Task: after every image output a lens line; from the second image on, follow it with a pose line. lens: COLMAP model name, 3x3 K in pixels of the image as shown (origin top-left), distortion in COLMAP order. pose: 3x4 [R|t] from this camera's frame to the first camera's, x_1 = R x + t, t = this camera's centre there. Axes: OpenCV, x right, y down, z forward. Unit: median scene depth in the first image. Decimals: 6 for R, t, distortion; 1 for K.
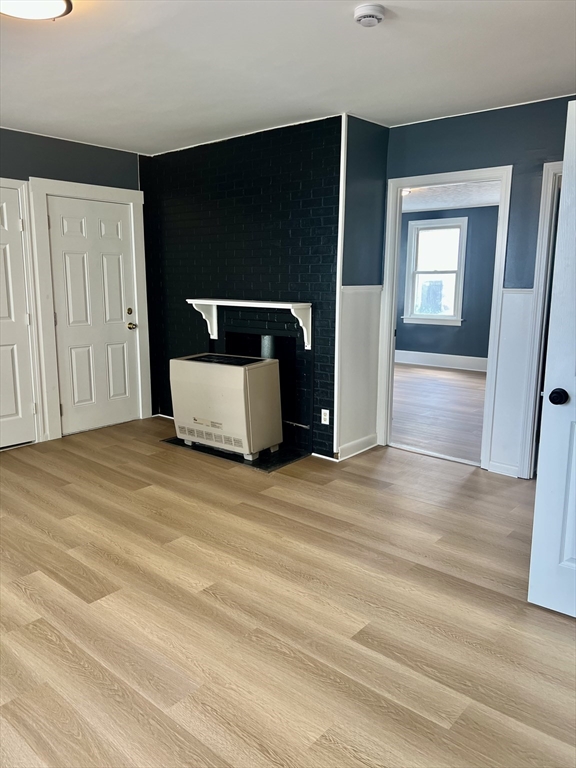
lens RADIAL K [[576.7, 0, 282.6], [0, 576.7, 380.2], [0, 0, 1]] dist [0.050168, -0.054040]
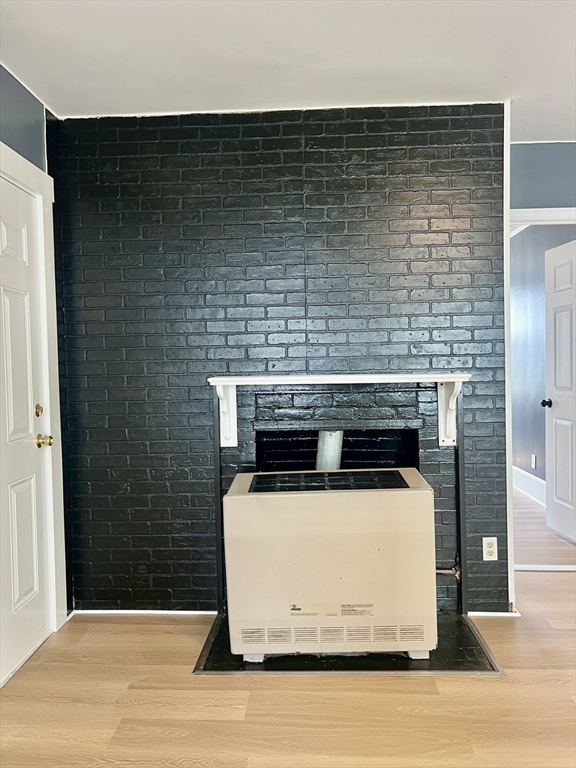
lens RADIAL K [[576.7, 0, 276.4], [0, 576.7, 383.8], [0, 0, 1]] dist [0.050168, -0.054040]
pose [[0.780645, -0.038749, 0.623772, -0.526560], [0.128105, 0.986805, -0.099021, -0.087236], [-0.611704, 0.157209, 0.775309, 0.641118]]
